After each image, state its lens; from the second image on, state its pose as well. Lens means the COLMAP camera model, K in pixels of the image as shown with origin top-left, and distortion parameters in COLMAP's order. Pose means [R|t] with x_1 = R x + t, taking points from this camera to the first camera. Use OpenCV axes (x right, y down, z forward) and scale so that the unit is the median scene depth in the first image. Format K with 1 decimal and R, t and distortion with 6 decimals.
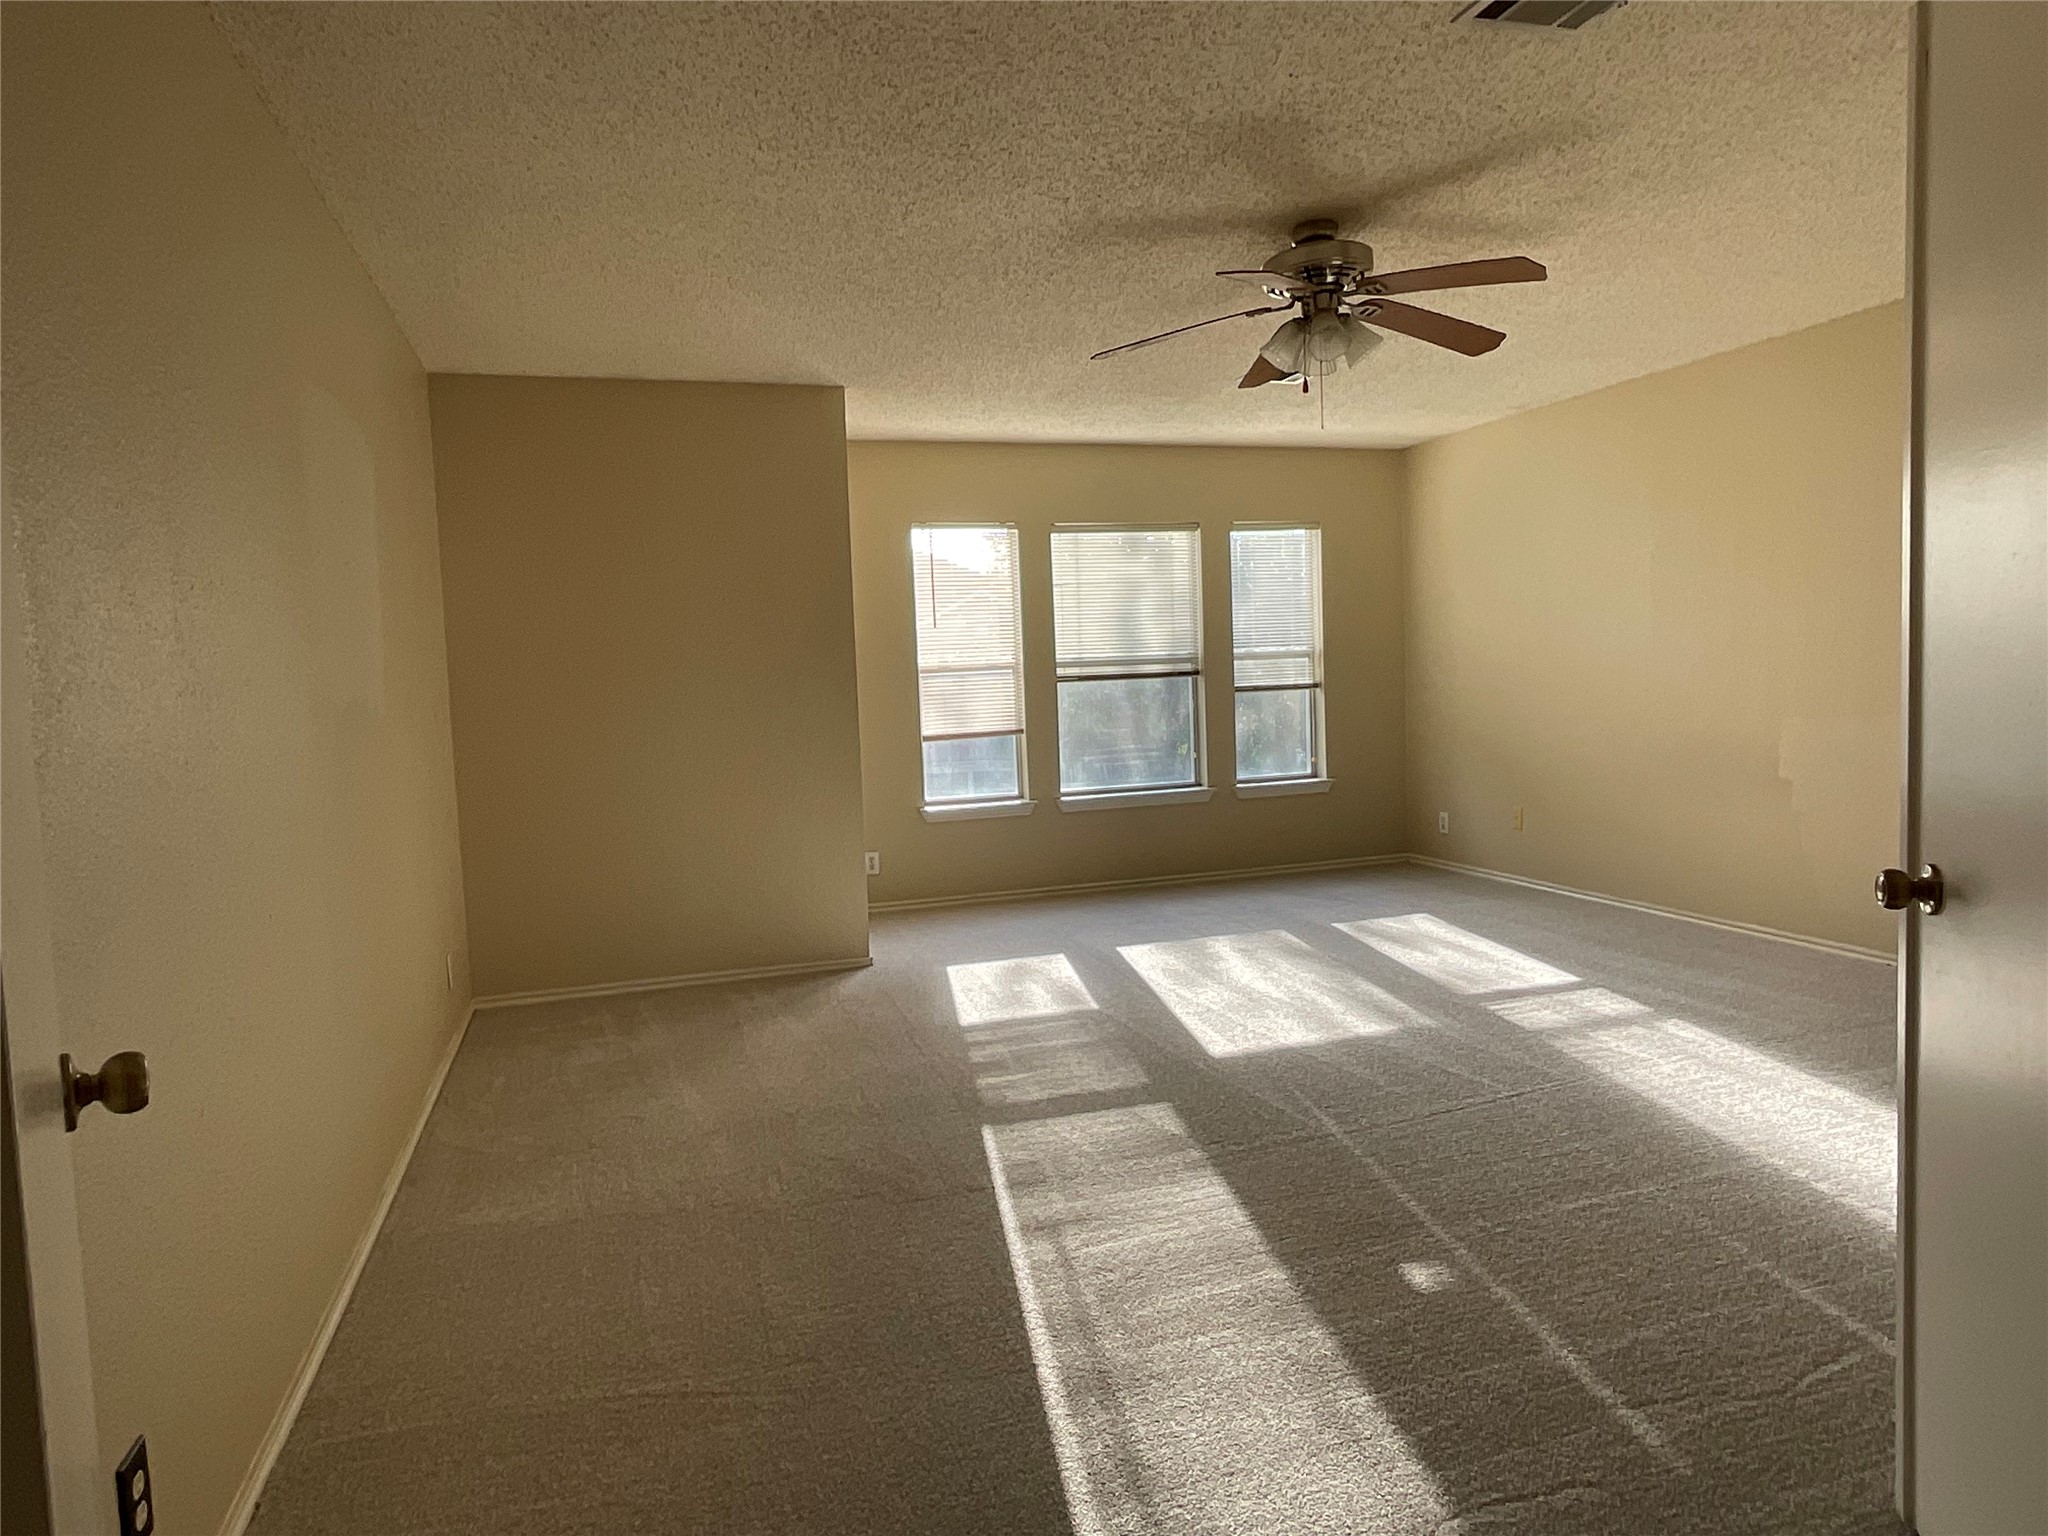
lens RADIAL K [[1281.6, 0, 1025.6], [0, 1281.6, 773.3], [0, 0, 1]] dist [-0.001640, -0.000273]
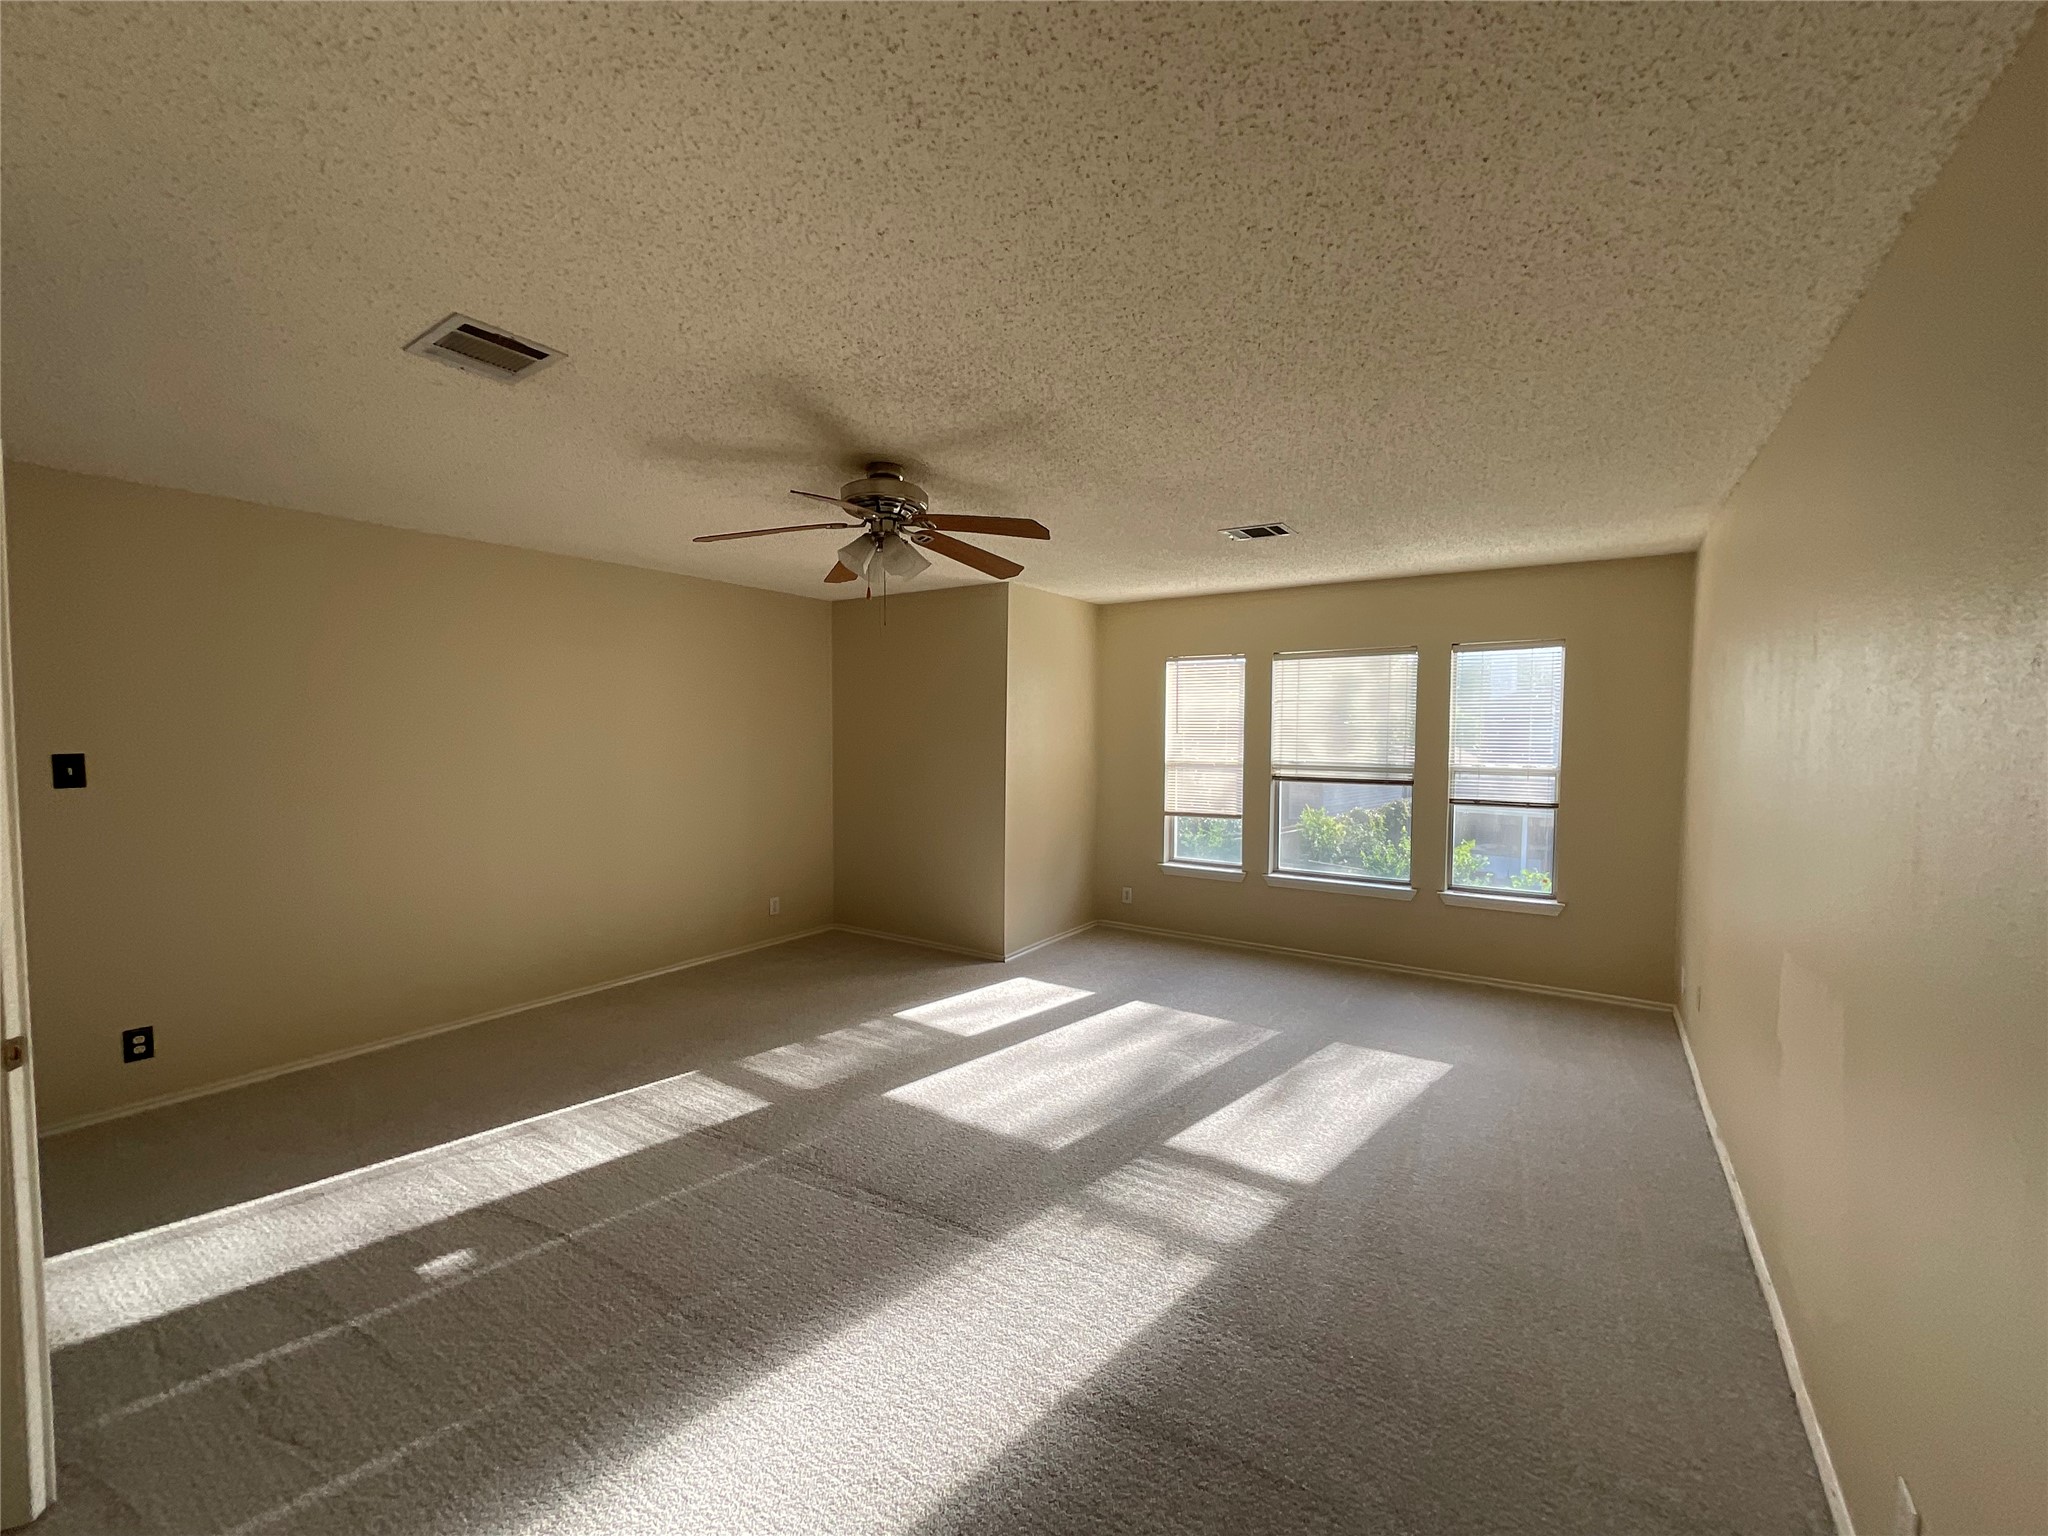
lens RADIAL K [[822.4, 0, 1038.3], [0, 822.4, 756.2], [0, 0, 1]] dist [-0.002692, -0.000226]
pose [[0.629198, 0.067878, -0.774275, 0.508392], [-0.089660, 0.995868, 0.014444, -0.087662], [0.772056, 0.060333, 0.632684, 0.326646]]
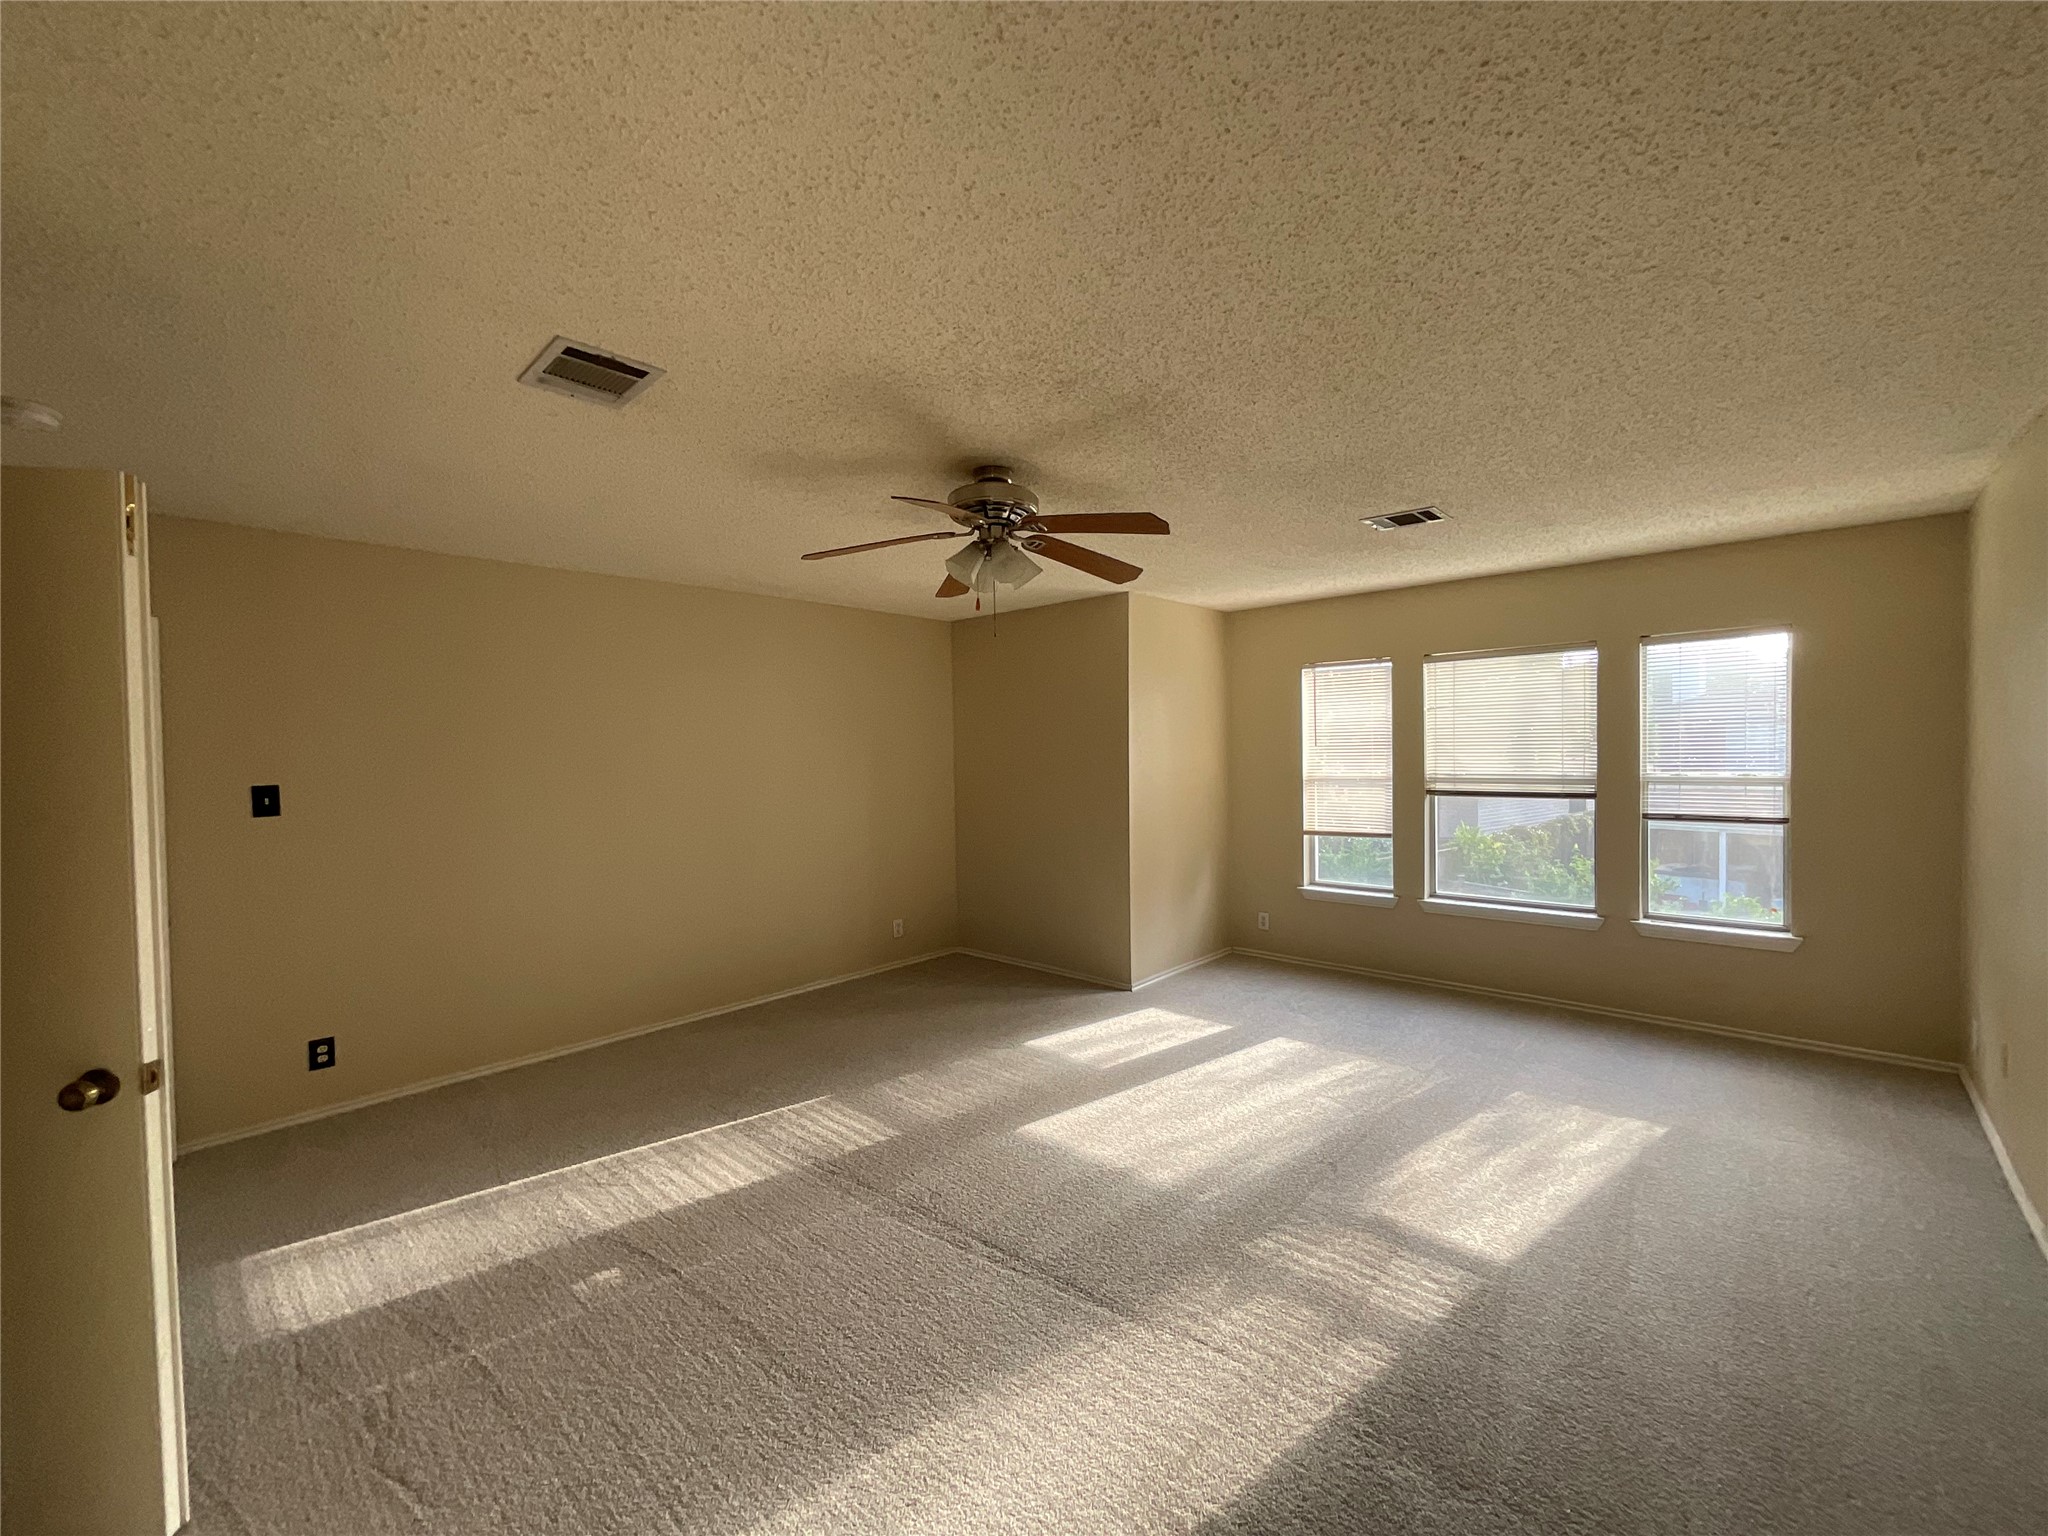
lens RADIAL K [[822.4, 0, 1030.2], [0, 822.4, 765.3], [0, 0, 1]] dist [-0.002692, -0.000226]
pose [[0.495993, 0.046974, -0.867055, 0.487223], [-0.068759, 0.997525, 0.014709, -0.086122], [0.865600, 0.052322, 0.497996, 0.346463]]
